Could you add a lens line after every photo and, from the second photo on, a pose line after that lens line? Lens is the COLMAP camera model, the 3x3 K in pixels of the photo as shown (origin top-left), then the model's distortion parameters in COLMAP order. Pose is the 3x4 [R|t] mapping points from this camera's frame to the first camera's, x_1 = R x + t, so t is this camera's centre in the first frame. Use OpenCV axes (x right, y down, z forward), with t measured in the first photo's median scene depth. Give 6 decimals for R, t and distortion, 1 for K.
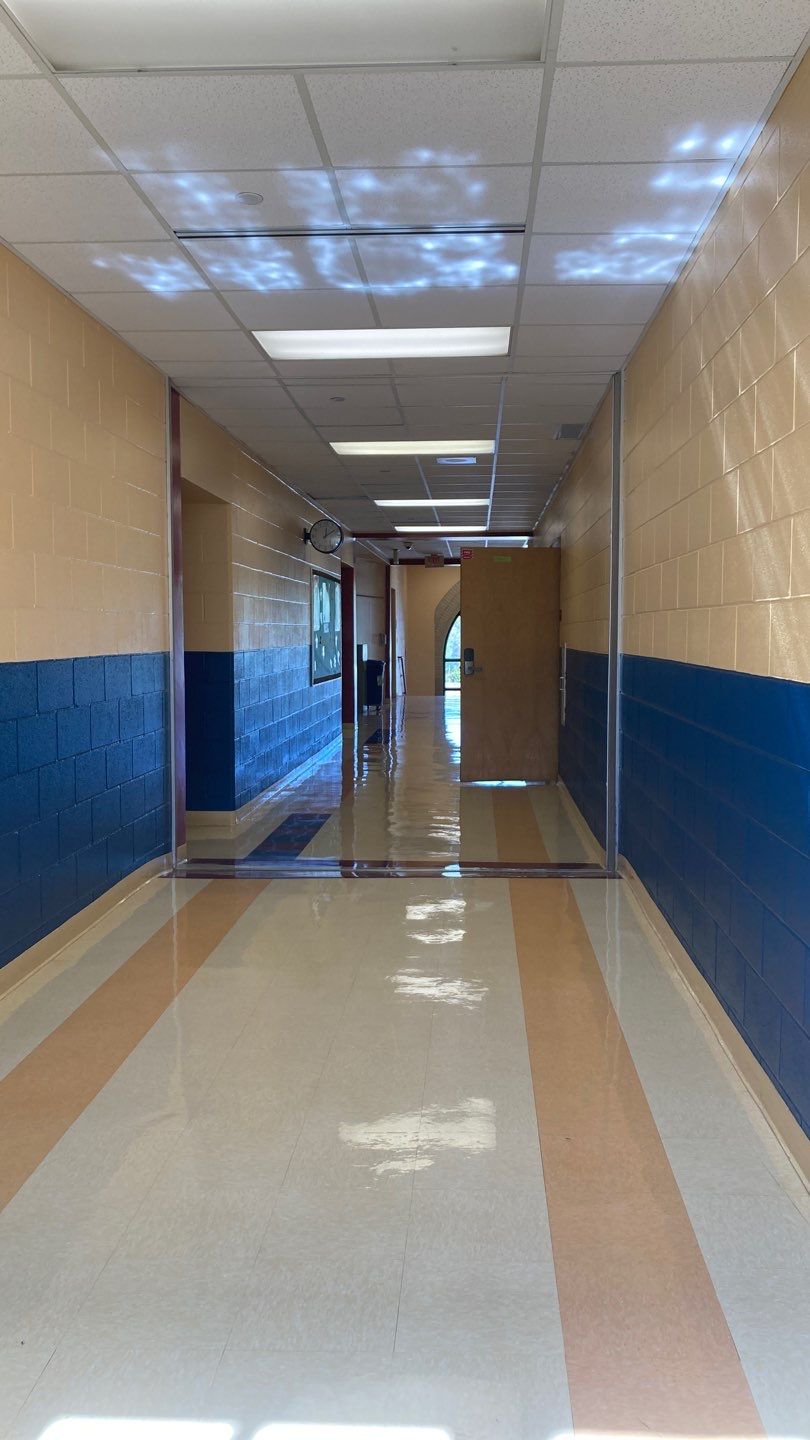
lens RADIAL K [[1140.9, 0, 409.9], [0, 1140.9, 721.7], [0, 0, 1]] dist [0.022686, -0.064004]
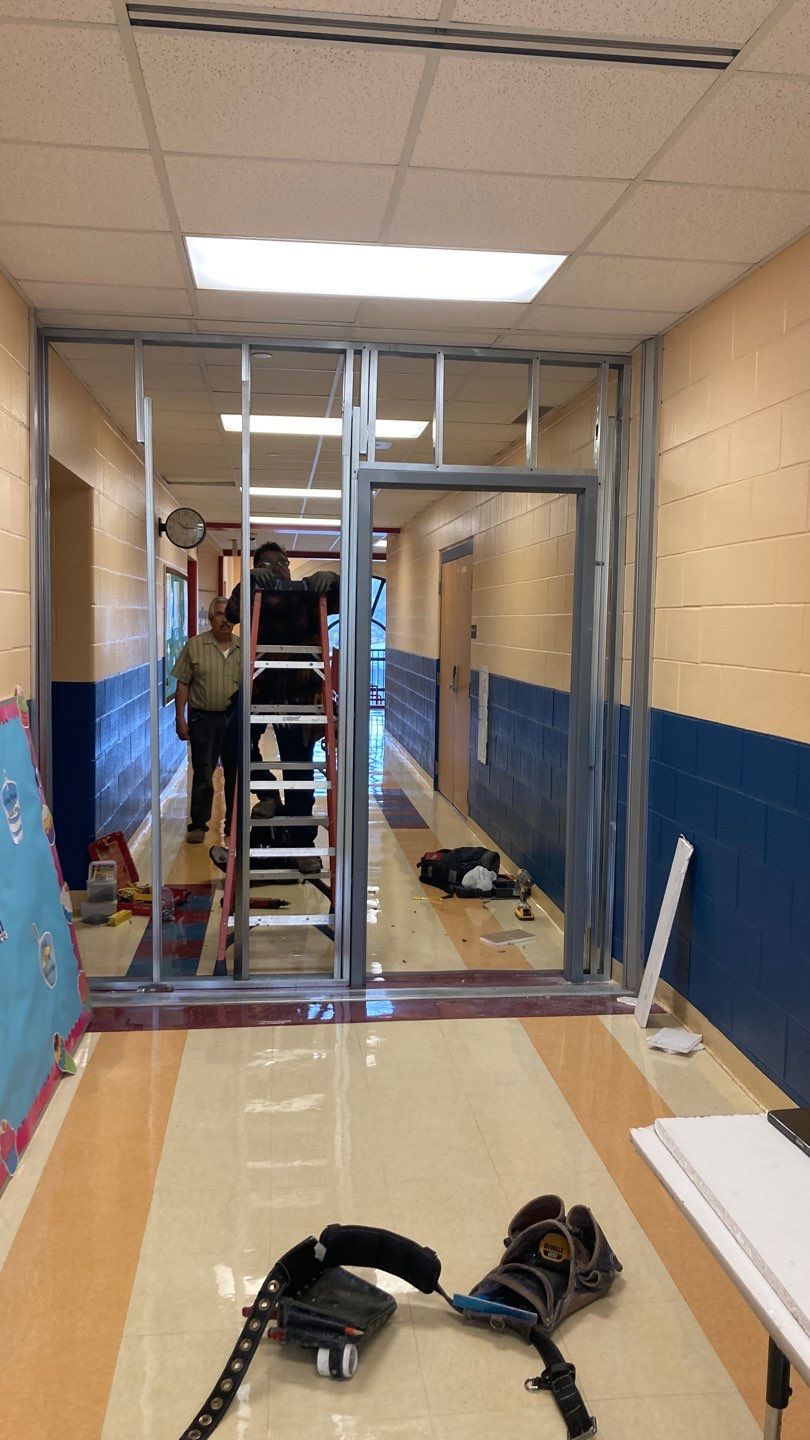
lens RADIAL K [[1140.9, 0, 401.6], [0, 1140.9, 716.8], [0, 0, 1]] dist [0.022686, -0.064004]
pose [[0.986378, 0.004714, 0.164425, -0.052516], [-0.005938, 0.999958, 0.006954, -0.030099], [-0.164386, -0.007836, 0.986365, 0.141695]]
